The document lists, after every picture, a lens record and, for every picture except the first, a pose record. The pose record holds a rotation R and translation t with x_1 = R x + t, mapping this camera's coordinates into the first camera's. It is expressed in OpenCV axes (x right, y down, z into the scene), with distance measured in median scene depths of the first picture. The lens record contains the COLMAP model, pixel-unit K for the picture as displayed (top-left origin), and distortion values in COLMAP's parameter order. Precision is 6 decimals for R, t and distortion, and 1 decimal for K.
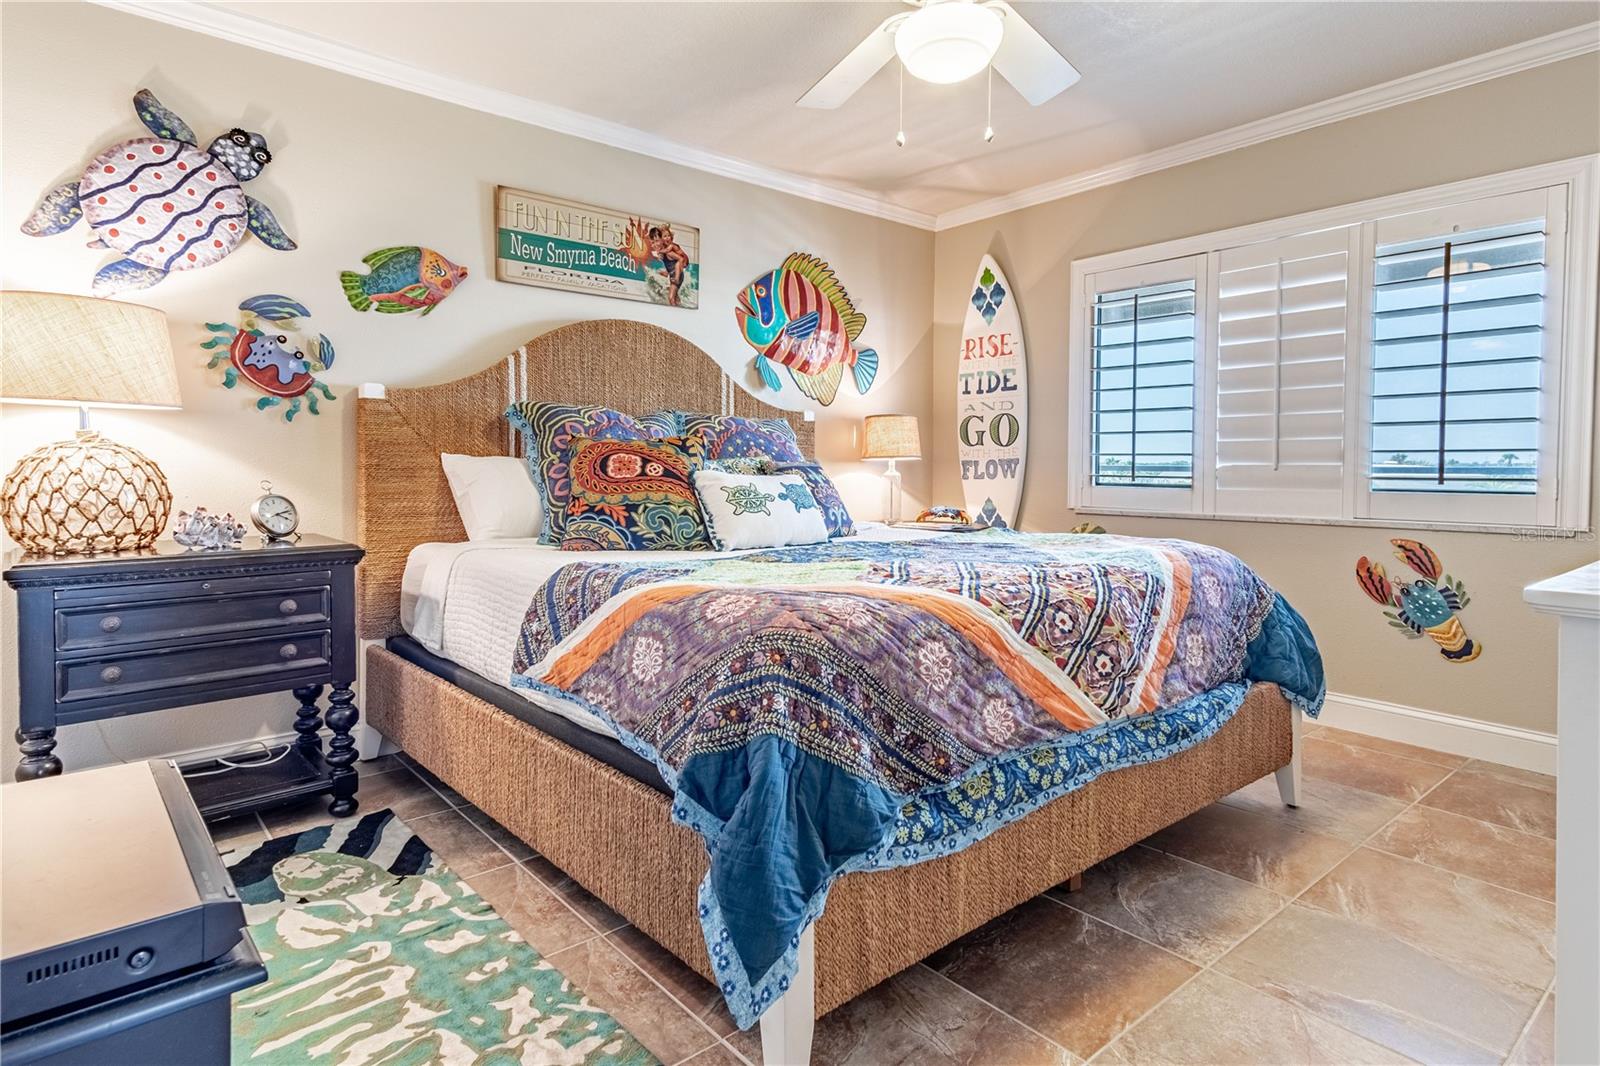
lens RADIAL K [[863.4, 0, 798.5], [0, 863.4, 491.9], [0, 0, 1]] dist [0.049930, 0.000234]
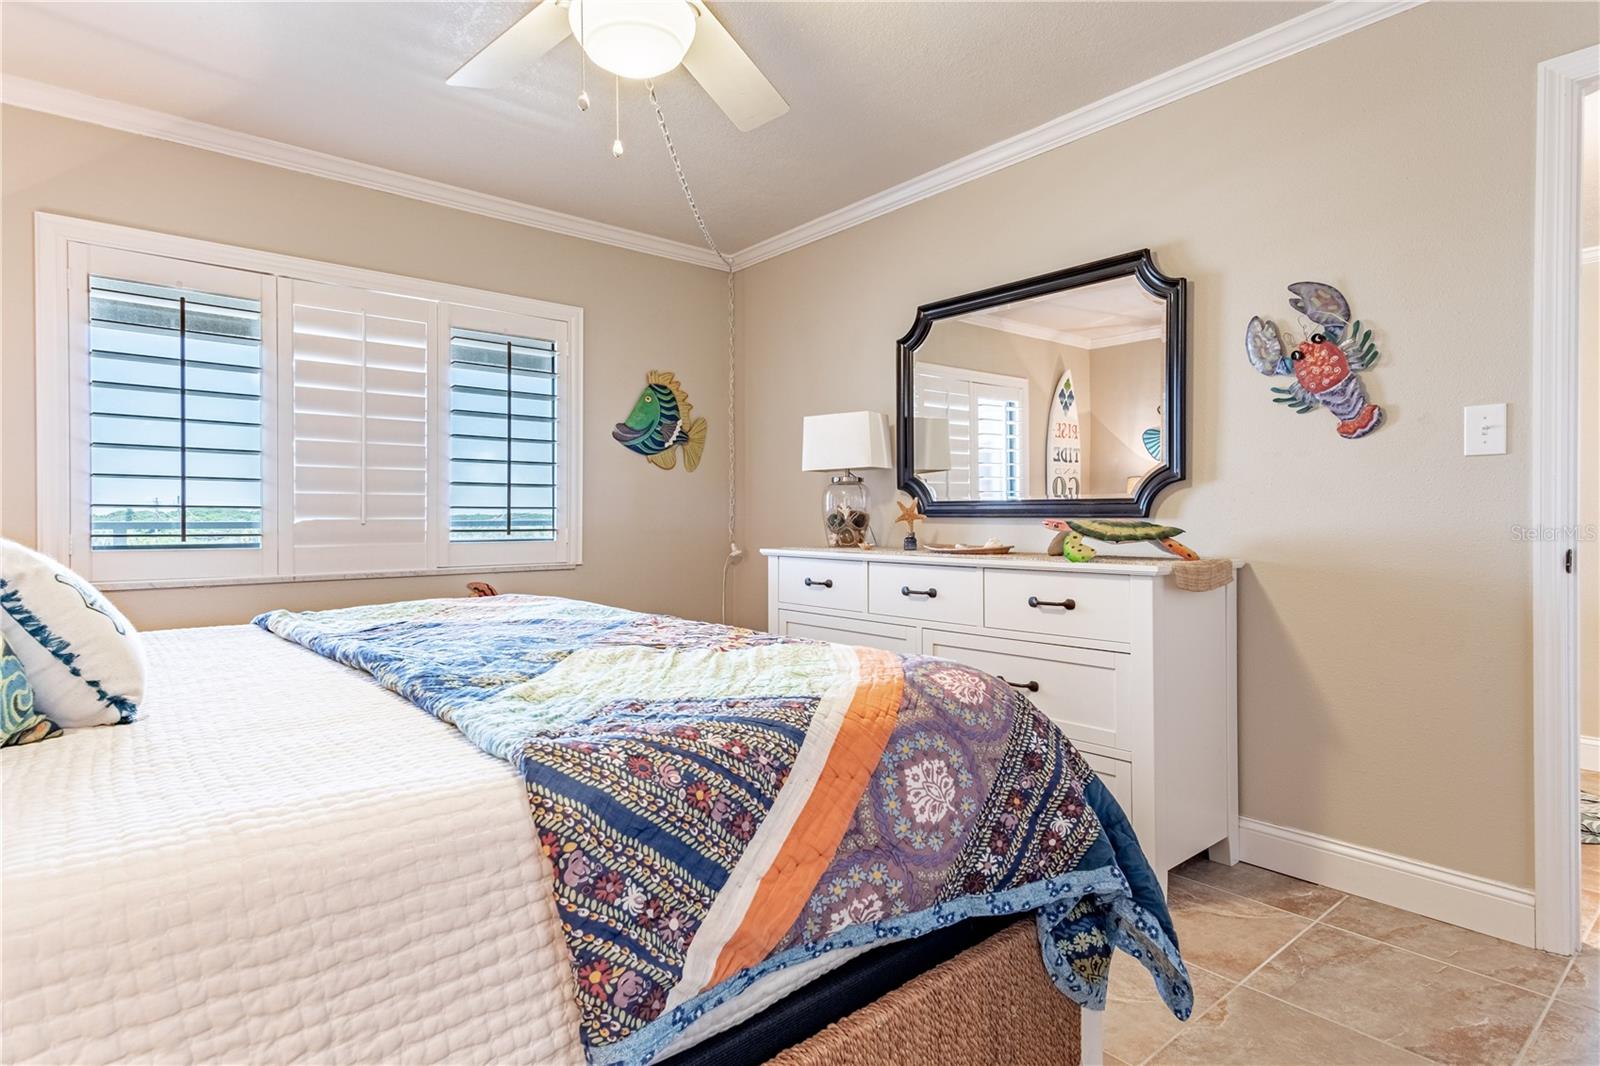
lens RADIAL K [[838.2, 0, 810.2], [0, 838.2, 518.8], [0, 0, 1]] dist [0.043094, -0.012978]
pose [[-0.005390, -0.003044, 0.999981, -0.421523], [0.035124, 0.999378, 0.003231, -0.018059], [-0.999368, 0.035141, -0.005280, 0.531598]]
